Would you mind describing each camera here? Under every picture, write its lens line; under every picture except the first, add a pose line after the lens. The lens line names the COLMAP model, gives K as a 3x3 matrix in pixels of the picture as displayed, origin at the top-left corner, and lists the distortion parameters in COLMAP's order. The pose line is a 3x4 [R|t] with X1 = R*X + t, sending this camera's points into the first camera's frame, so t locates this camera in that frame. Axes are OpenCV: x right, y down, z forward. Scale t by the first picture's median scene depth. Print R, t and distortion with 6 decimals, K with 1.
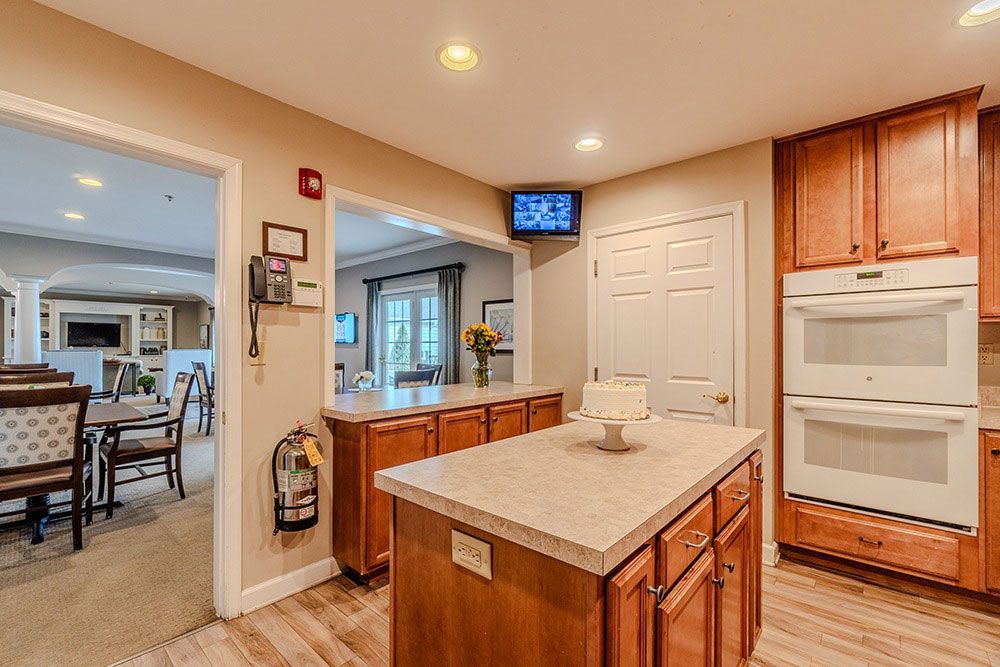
lens RADIAL K [[435.3, 0, 502.9], [0, 435.3, 343.7], [0, 0, 1]] dist [0.013667, 0.000327]
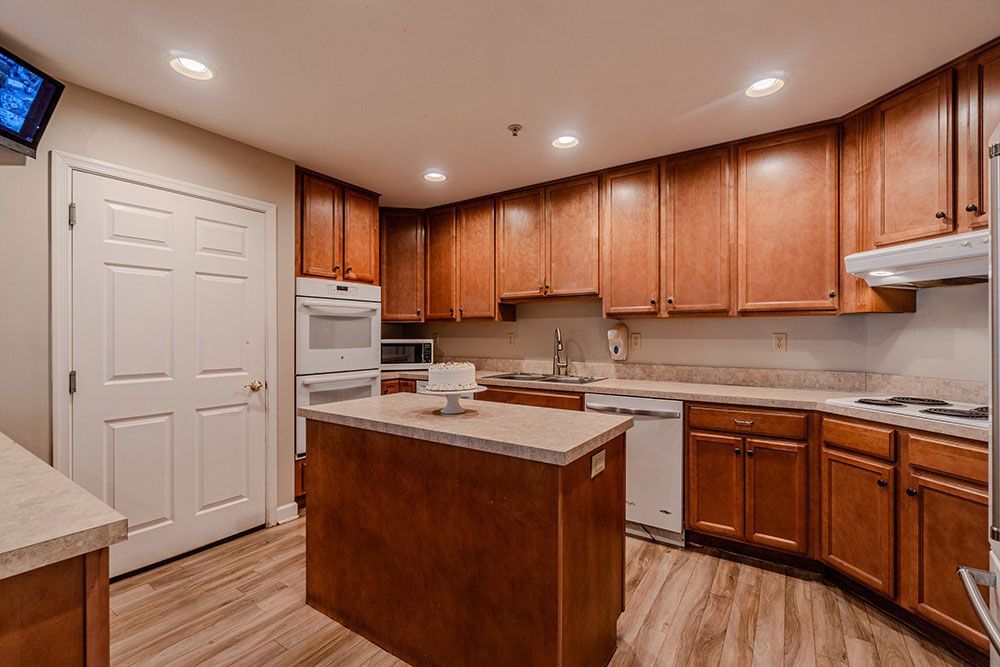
lens RADIAL K [[435.3, 0, 491.2], [0, 435.3, 332.7], [0, 0, 1]] dist [0.013667, 0.000327]
pose [[-0.094950, -0.000117, 0.995482, -0.549585], [-0.007405, 0.999972, -0.000589, -0.006328], [-0.995454, -0.007427, -0.094948, 0.504719]]
